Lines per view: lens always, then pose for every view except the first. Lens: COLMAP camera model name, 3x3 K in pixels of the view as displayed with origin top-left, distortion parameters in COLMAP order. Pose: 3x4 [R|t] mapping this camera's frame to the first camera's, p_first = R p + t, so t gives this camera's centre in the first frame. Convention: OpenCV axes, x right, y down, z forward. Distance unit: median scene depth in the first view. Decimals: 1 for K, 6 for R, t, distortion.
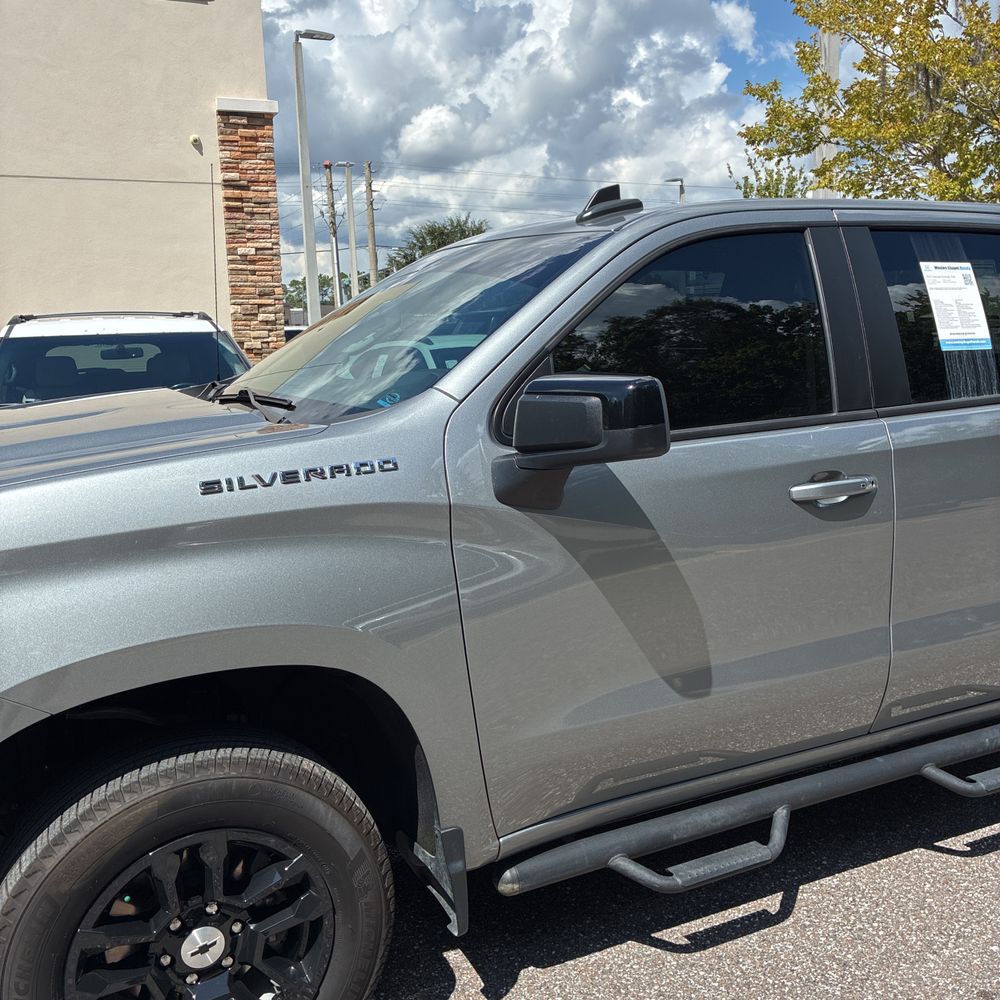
lens RADIAL K [[1012.8, 0, 495.3], [0, 1012.8, 494.3], [0, 0, 1]] dist [0.025152, -0.017007]
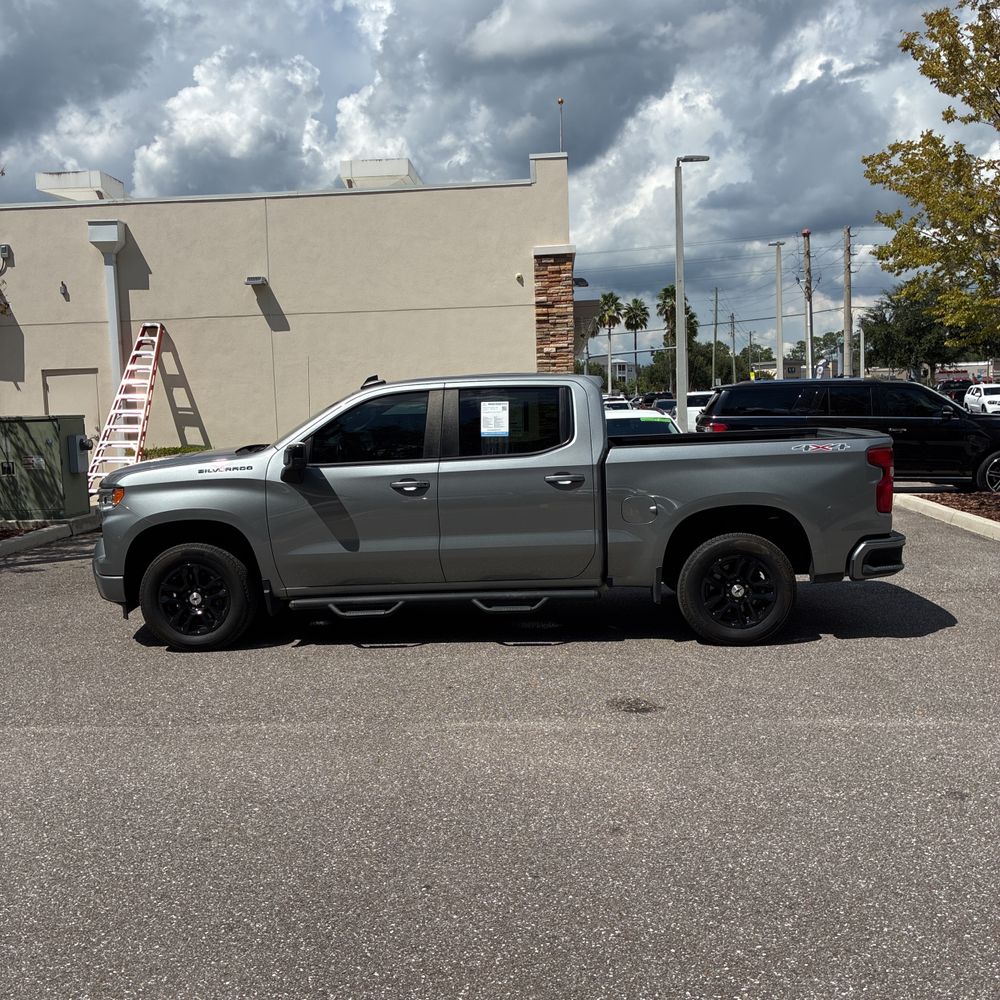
lens RADIAL K [[1012.8, 0, 495.3], [0, 1012.8, 494.3], [0, 0, 1]] dist [0.025152, -0.017007]
pose [[0.876561, 0.041368, -0.479510, 0.383575], [-0.068017, 0.996948, -0.038331, 0.022858], [0.476461, 0.066214, 0.876699, -0.274015]]
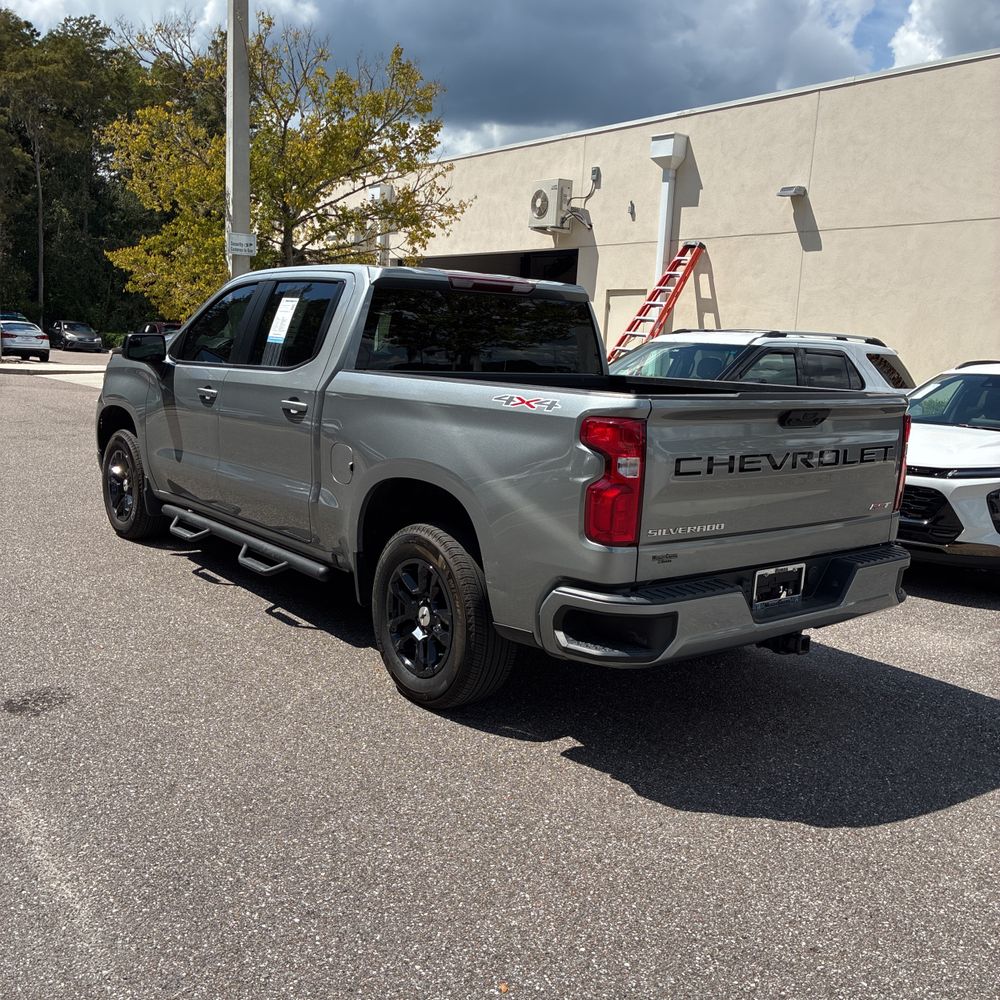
lens RADIAL K [[1017.3, 0, 496.5], [0, 1017.3, 497.4], [0, 0, 1]] dist [0.011925, 0.009766]
pose [[0.213178, 0.185654, -0.959212, 0.570131], [-0.208324, 0.967839, 0.141025, -0.049738], [0.954545, 0.169763, 0.244998, 0.223388]]
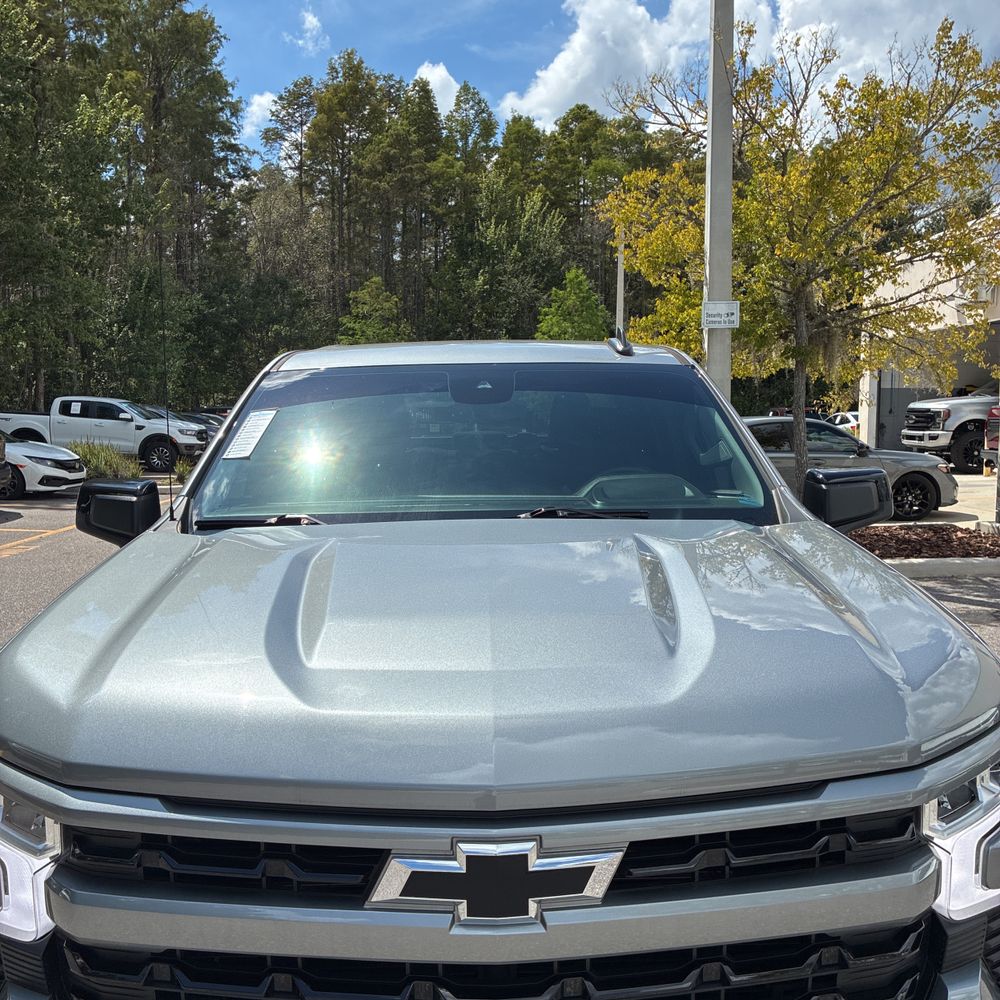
lens RADIAL K [[1017.3, 0, 496.5], [0, 1017.3, 497.4], [0, 0, 1]] dist [0.011925, 0.009766]
pose [[-0.413975, 0.109448, -0.903684, 0.313383], [-0.126862, 0.976121, 0.176336, -0.076429], [0.901405, 0.187642, -0.390205, 0.369274]]
